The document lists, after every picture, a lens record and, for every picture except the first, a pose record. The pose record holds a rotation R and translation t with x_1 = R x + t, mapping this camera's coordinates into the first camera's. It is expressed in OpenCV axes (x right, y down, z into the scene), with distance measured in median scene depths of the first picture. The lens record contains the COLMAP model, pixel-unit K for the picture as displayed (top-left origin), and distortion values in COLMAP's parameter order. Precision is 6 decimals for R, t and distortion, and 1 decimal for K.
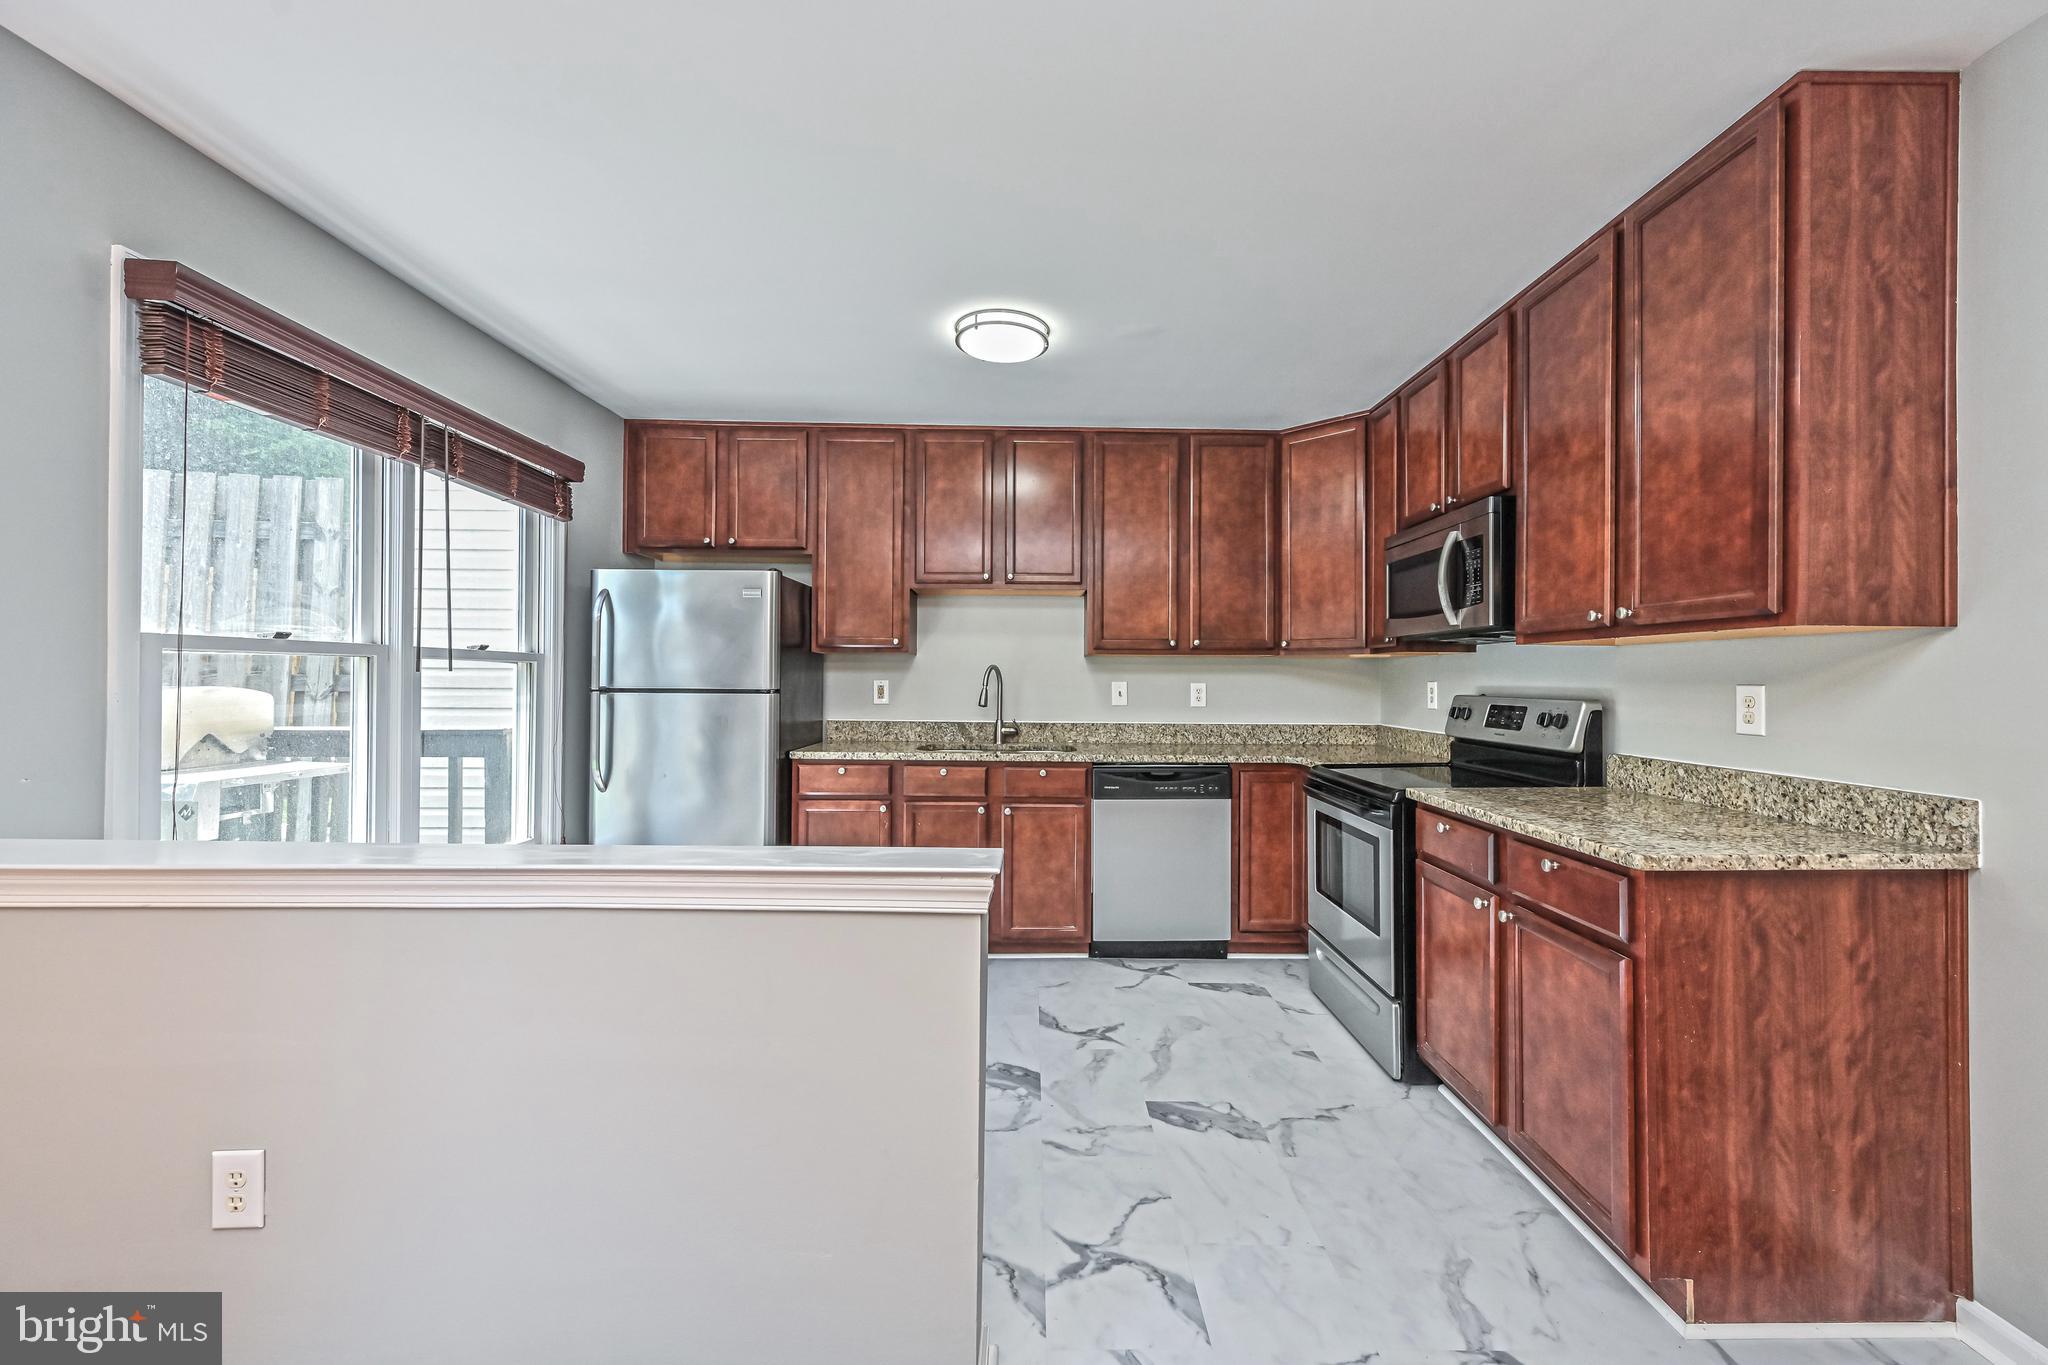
lens RADIAL K [[811.9, 0, 1044.1], [0, 811.9, 673.8], [0, 0, 1]] dist [0.003712, -0.000347]
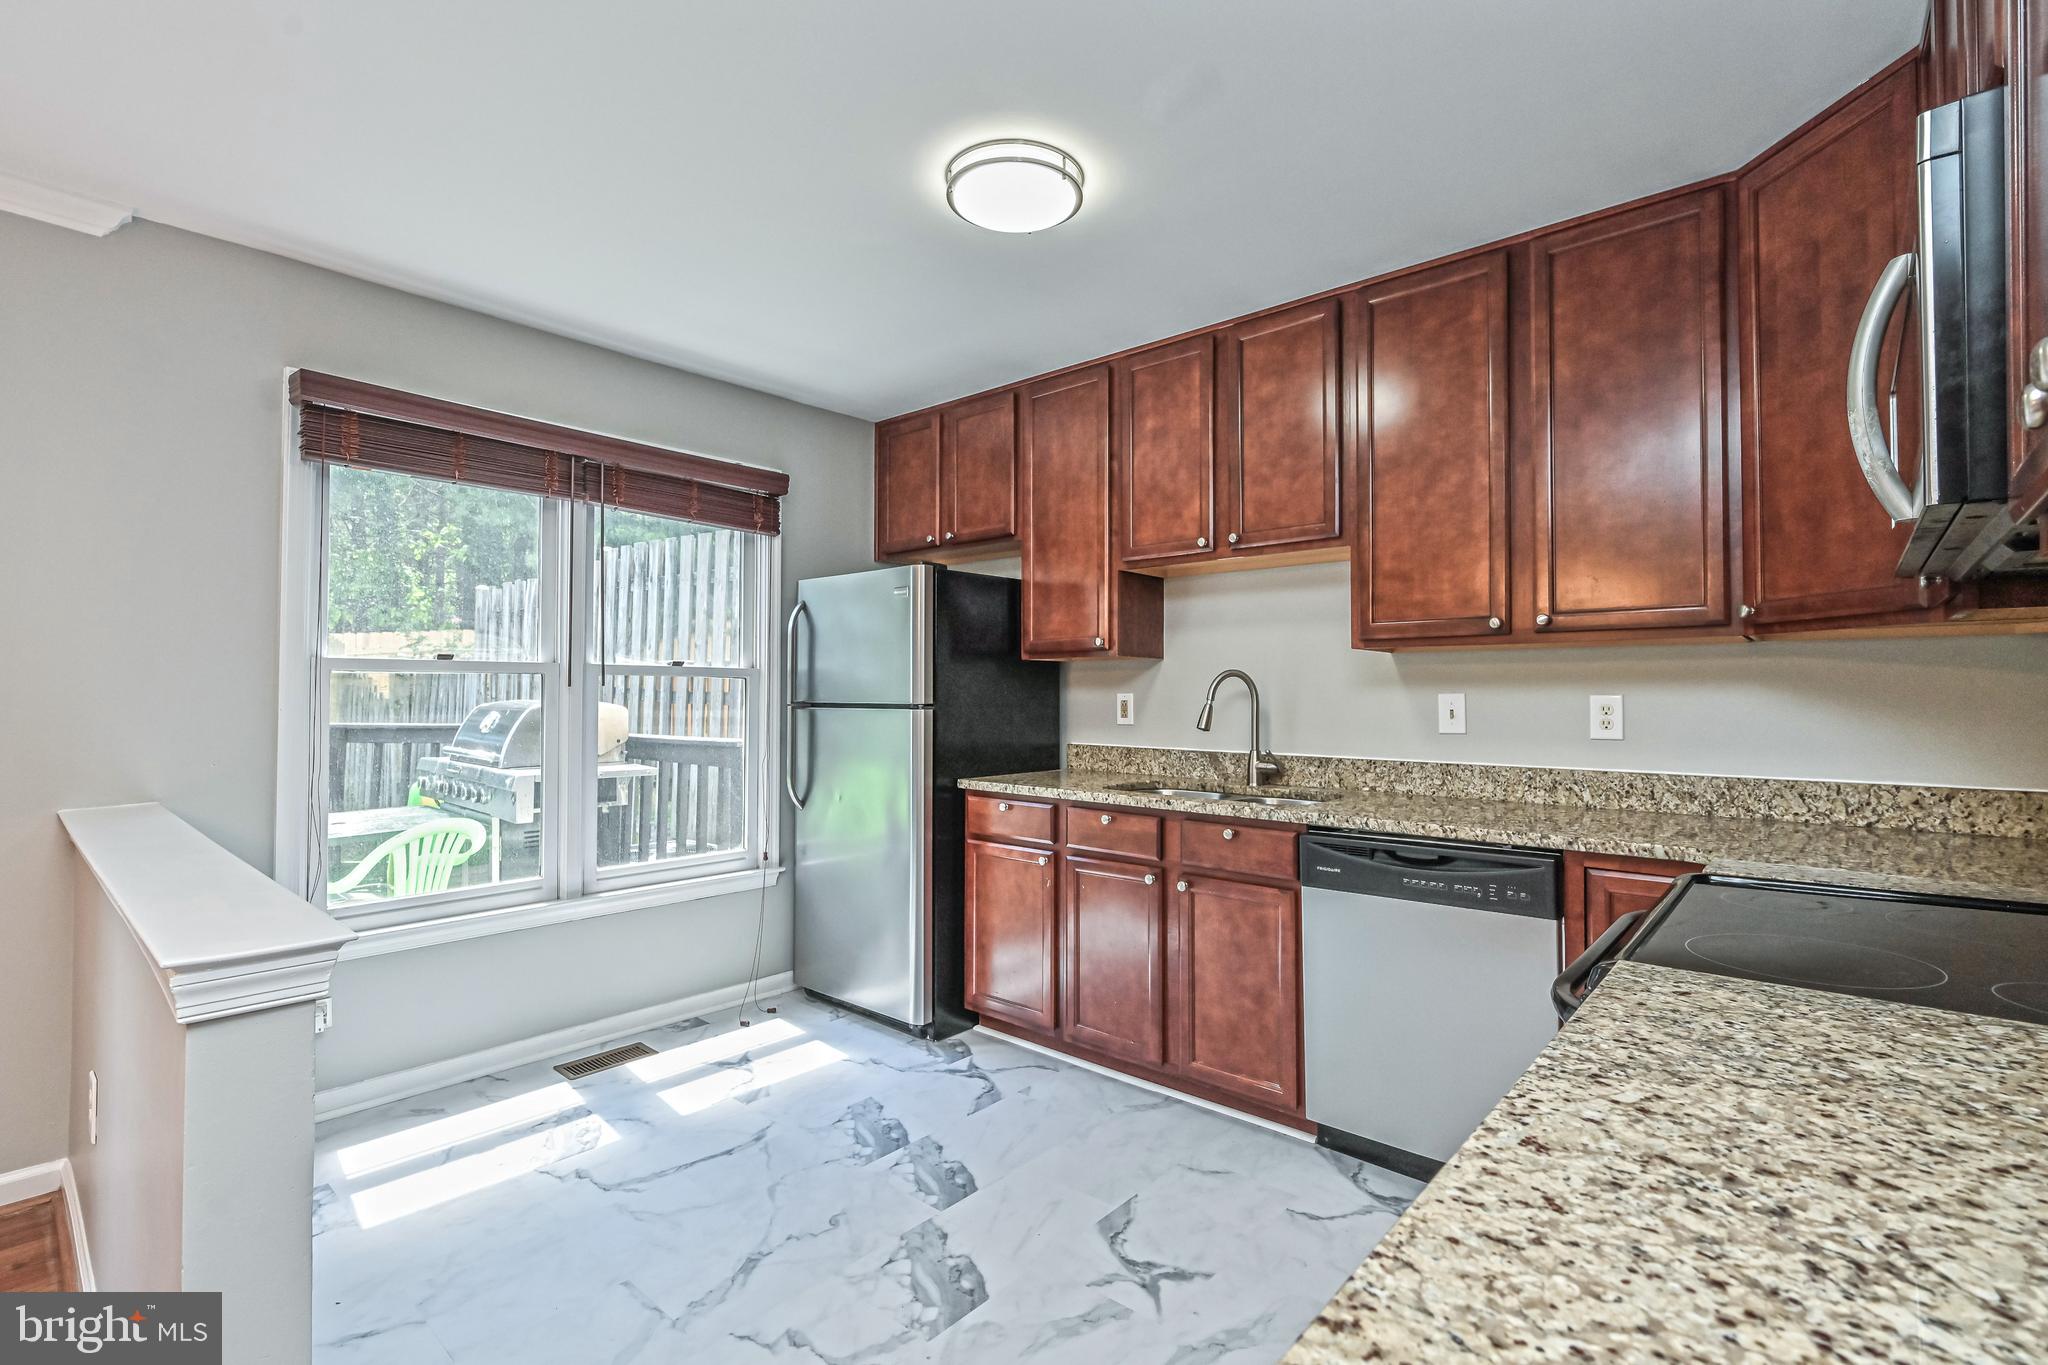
lens RADIAL K [[953.0, 0, 1001.7], [0, 953.0, 673.2], [0, 0, 1]] dist [-0.002367, 0.000049]
pose [[0.728556, -0.021669, -0.684643, 0.389862], [0.008046, 0.999701, -0.023078, 0.009819], [0.684939, 0.011305, 0.728513, 0.319691]]
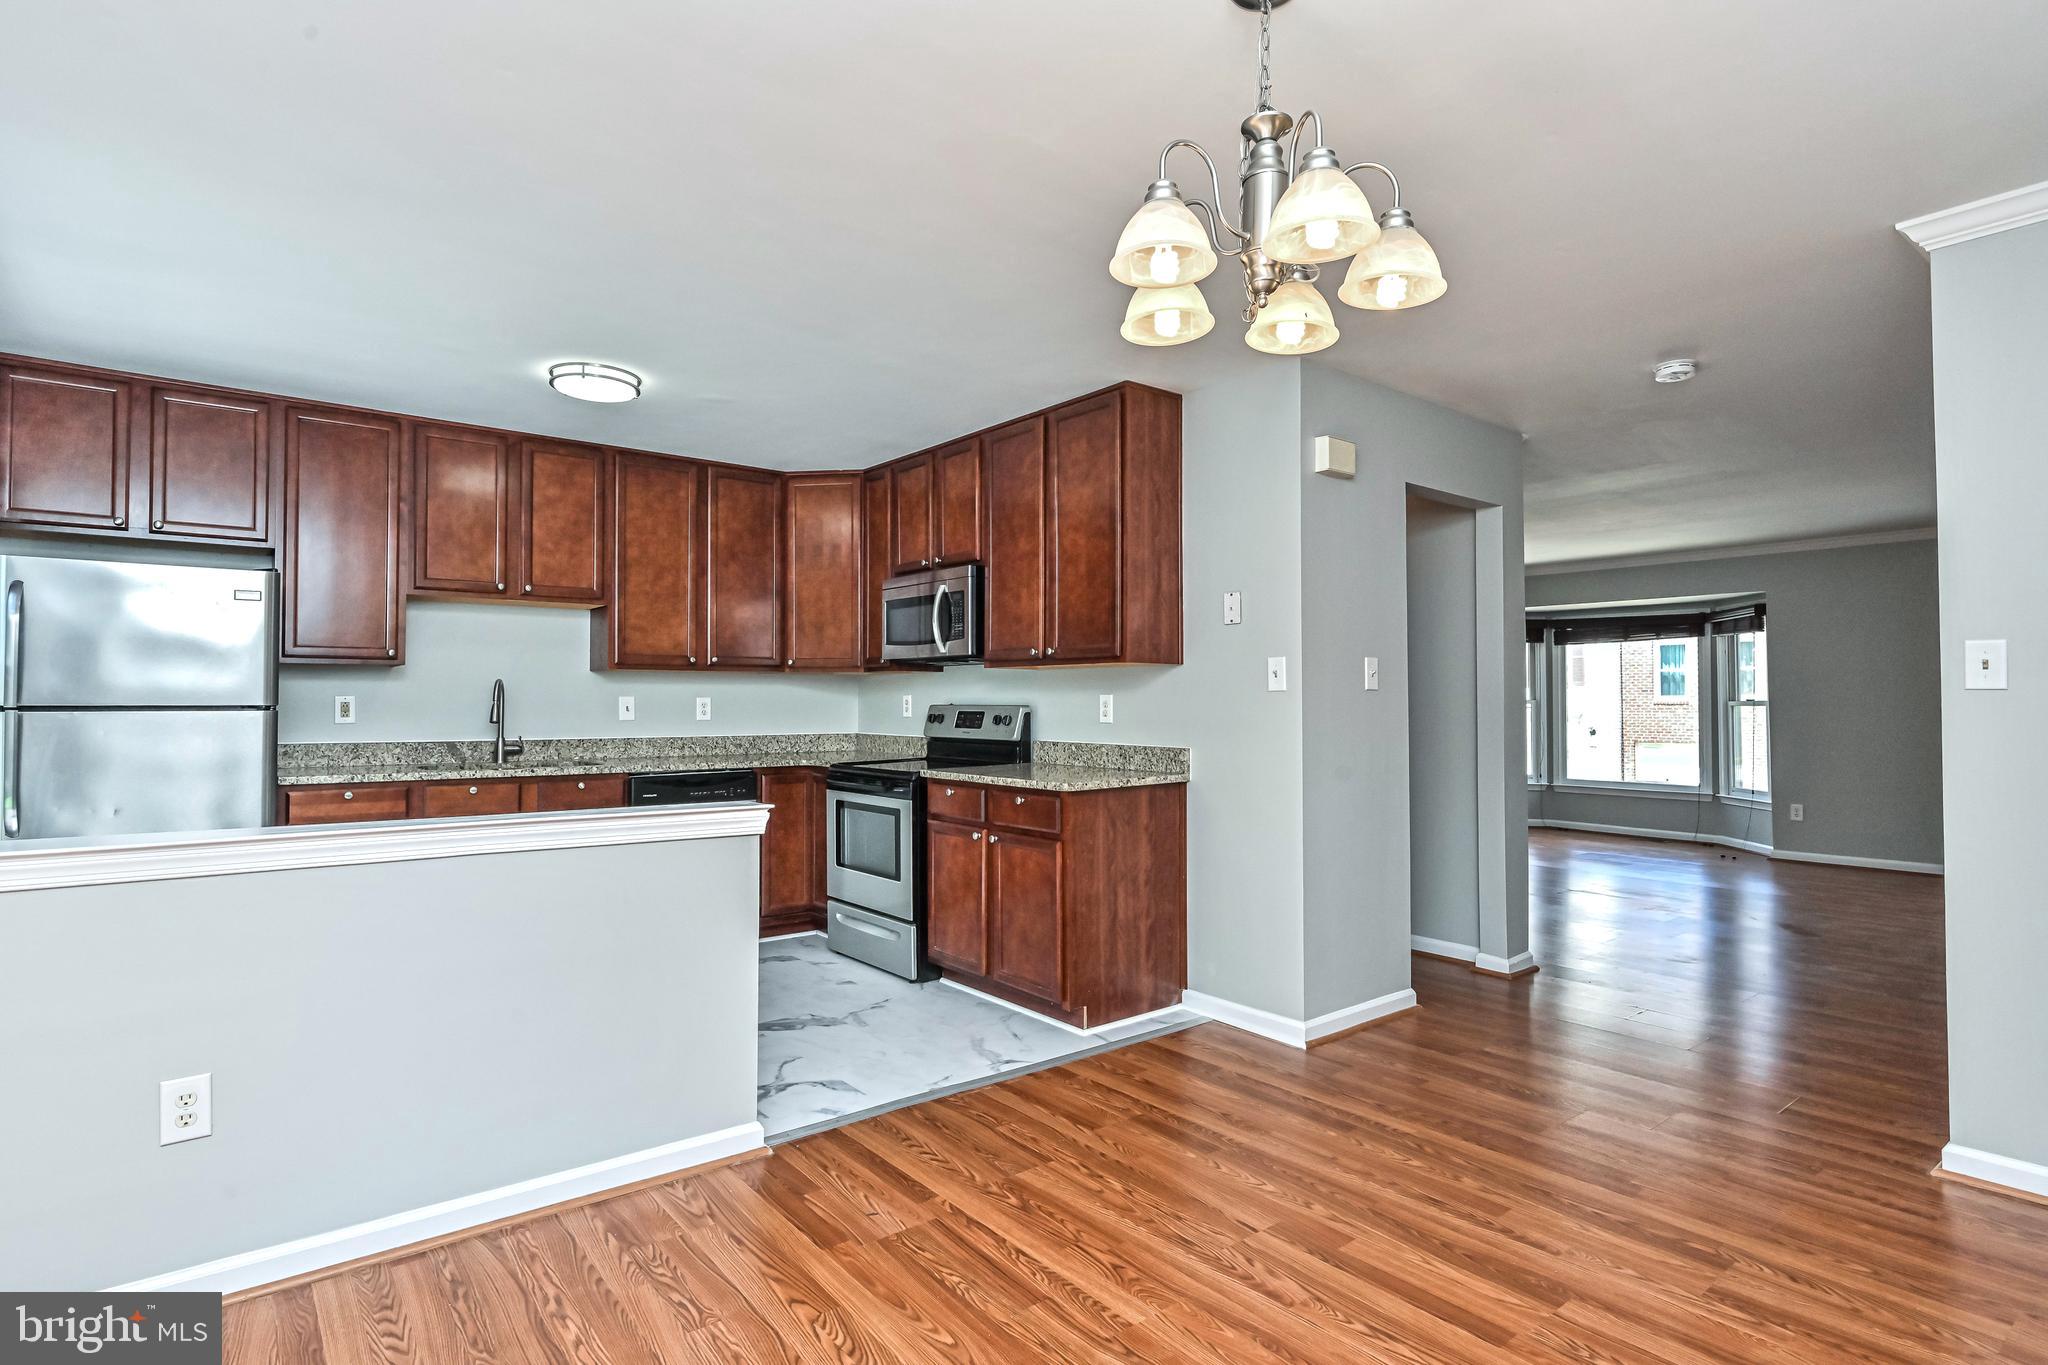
lens RADIAL K [[1061.2, 0, 1024.9], [0, 1061.2, 681.8], [0, 0, 1]] dist [-0.008779, 0.000088]
pose [[0.792702, 0.004459, 0.609593, -0.371177], [0.001038, 0.999962, -0.008664, 0.003823], [-0.609609, 0.007501, 0.792667, -0.393466]]
